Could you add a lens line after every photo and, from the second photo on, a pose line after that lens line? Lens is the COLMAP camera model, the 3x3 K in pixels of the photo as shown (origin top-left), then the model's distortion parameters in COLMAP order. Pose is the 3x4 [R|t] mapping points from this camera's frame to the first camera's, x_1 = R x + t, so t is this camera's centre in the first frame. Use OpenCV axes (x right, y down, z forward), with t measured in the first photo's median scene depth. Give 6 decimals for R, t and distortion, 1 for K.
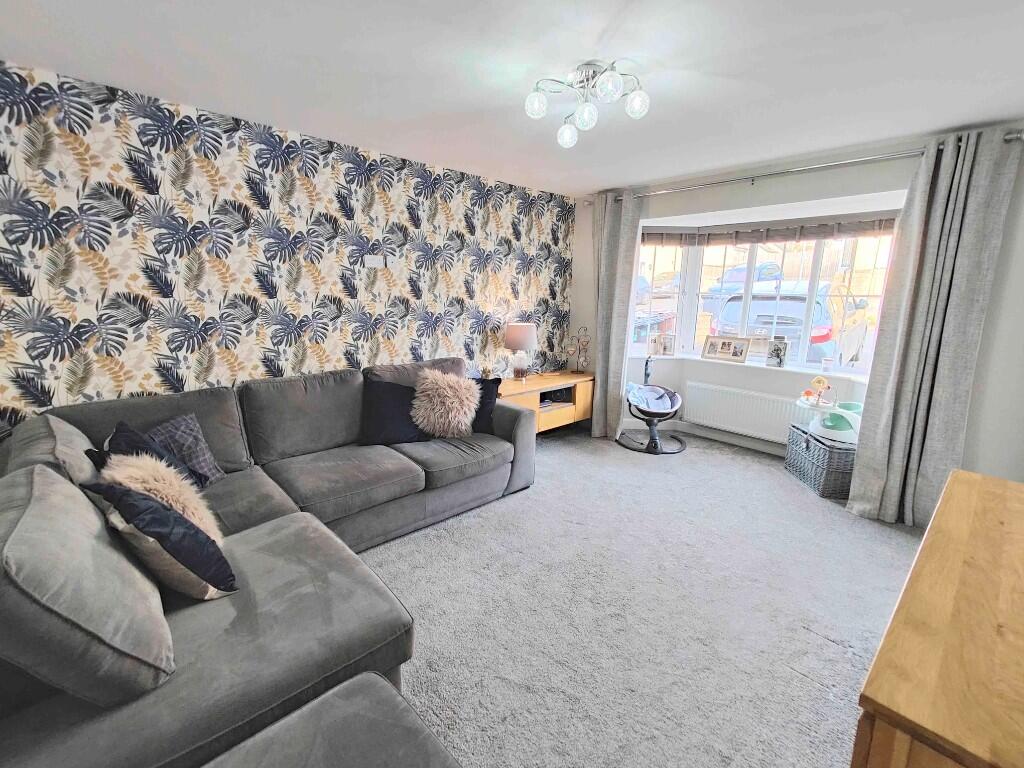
lens RADIAL K [[444.0, 0, 510.8], [0, 444.0, 379.6], [0, 0, 1]] dist [0.005110, 0.000654]
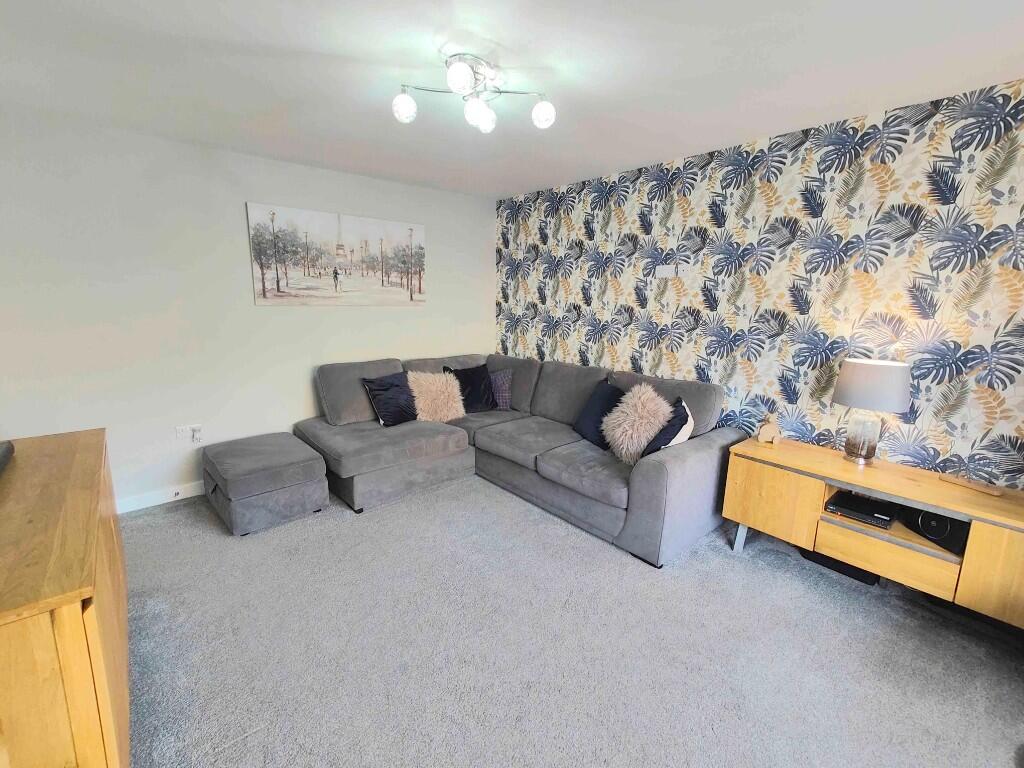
lens RADIAL K [[452.1, 0, 483.1], [0, 452.1, 383.5], [0, 0, 1]] dist [0.006810, -0.000066]
pose [[-0.062362, 0.168693, -0.983694, 0.703809], [-0.214517, 0.960311, 0.178283, -0.109862], [0.974727, 0.222137, -0.023699, 0.634948]]
